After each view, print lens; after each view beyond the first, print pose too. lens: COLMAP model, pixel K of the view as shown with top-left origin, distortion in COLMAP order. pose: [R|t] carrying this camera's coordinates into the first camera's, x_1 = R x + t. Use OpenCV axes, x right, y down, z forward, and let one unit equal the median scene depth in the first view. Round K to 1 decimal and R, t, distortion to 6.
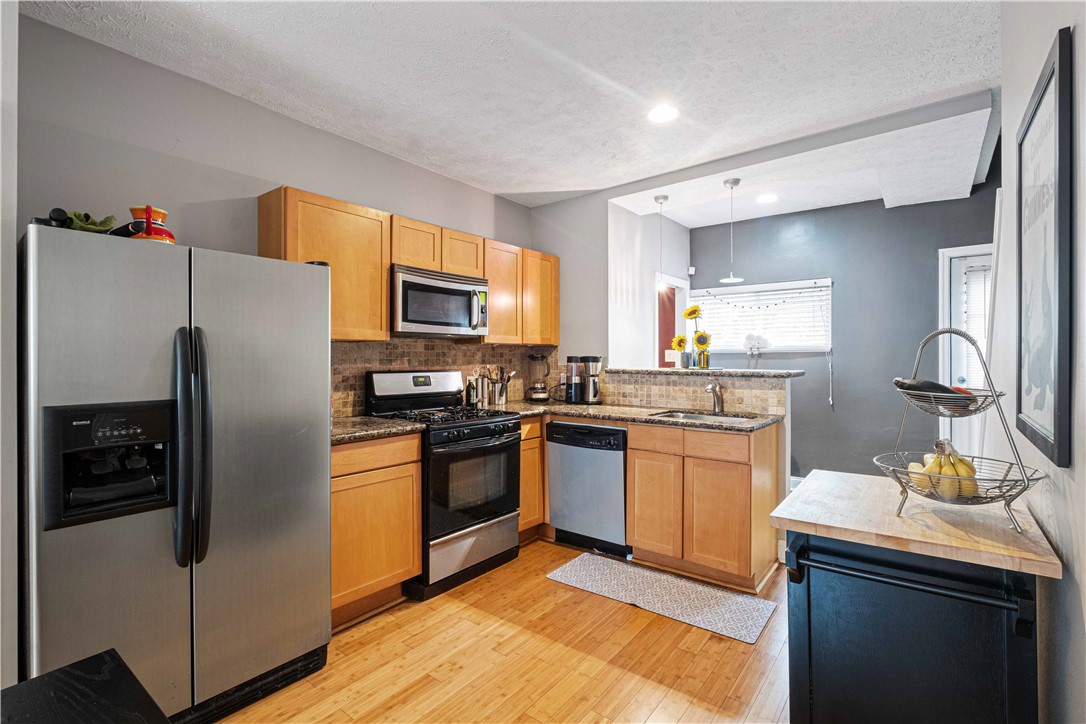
lens RADIAL K [[482.0, 0, 546.7], [0, 482.0, 362.2], [0, 0, 1]] dist [-0.007145, -0.000388]
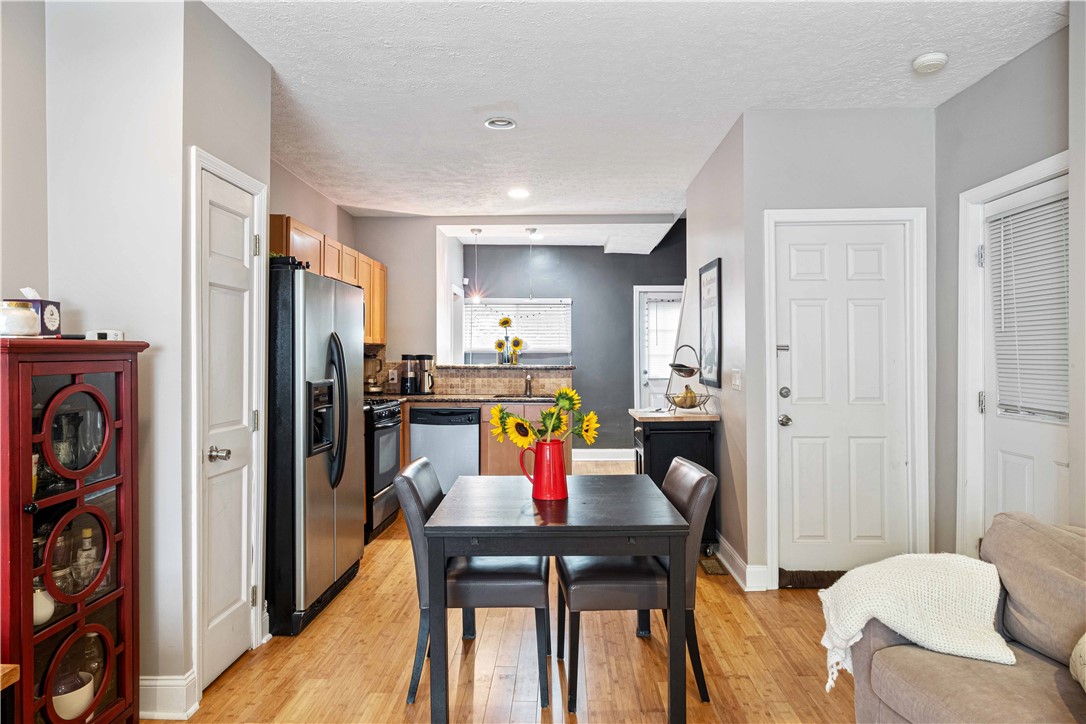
lens RADIAL K [[632.7, 0, 539.5], [0, 632.7, 361.7], [0, 0, 1]] dist [-0.013310, 0.006034]
pose [[0.806790, 0.001492, 0.590837, -0.723158], [0.001438, 0.999989, -0.004489, 0.014985], [-0.590837, 0.004472, 0.806779, -0.518608]]
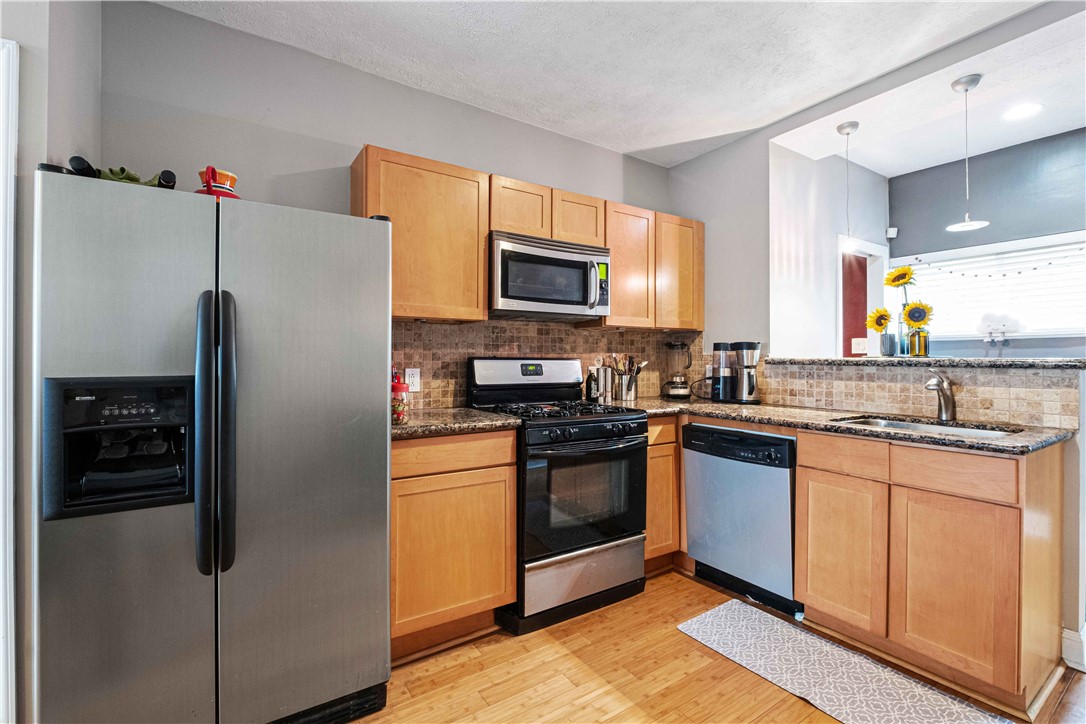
lens RADIAL K [[482.0, 0, 545.4], [0, 482.0, 356.2], [0, 0, 1]] dist [-0.007145, -0.000388]
pose [[0.948634, 0.001008, -0.316373, 0.037522], [-0.004620, 0.999932, -0.010665, 0.024289], [0.316340, 0.011579, 0.948575, 0.190532]]
